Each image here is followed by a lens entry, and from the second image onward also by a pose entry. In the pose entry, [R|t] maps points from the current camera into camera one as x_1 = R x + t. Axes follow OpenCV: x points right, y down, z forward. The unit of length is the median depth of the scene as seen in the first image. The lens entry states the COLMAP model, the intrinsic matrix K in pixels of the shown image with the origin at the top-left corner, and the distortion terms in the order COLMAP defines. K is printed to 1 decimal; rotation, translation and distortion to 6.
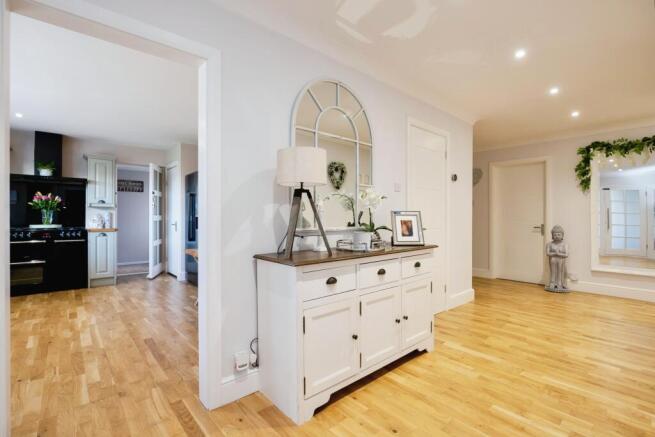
lens RADIAL K [[309.4, 0, 330.8], [0, 309.4, 218.8], [0, 0, 1]] dist [-0.001817, 0.000815]
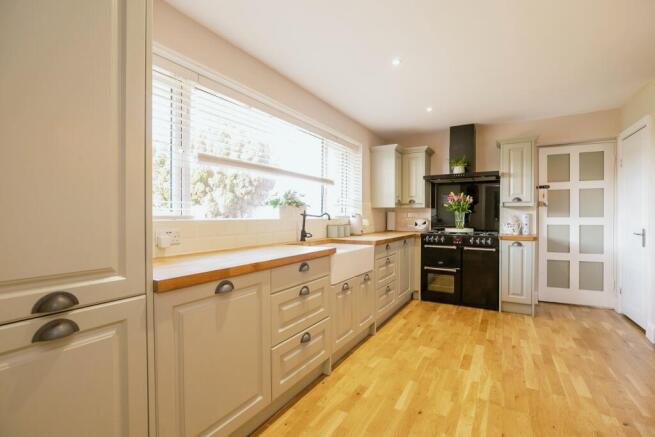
lens RADIAL K [[309.4, 0, 330.8], [0, 309.4, 218.8], [0, 0, 1]] dist [-0.001817, 0.000815]
pose [[0.341771, 0.004809, -0.939771, -0.204797], [-0.005194, 0.999981, 0.003228, -0.009568], [0.939769, 0.003778, 0.341789, 0.342936]]
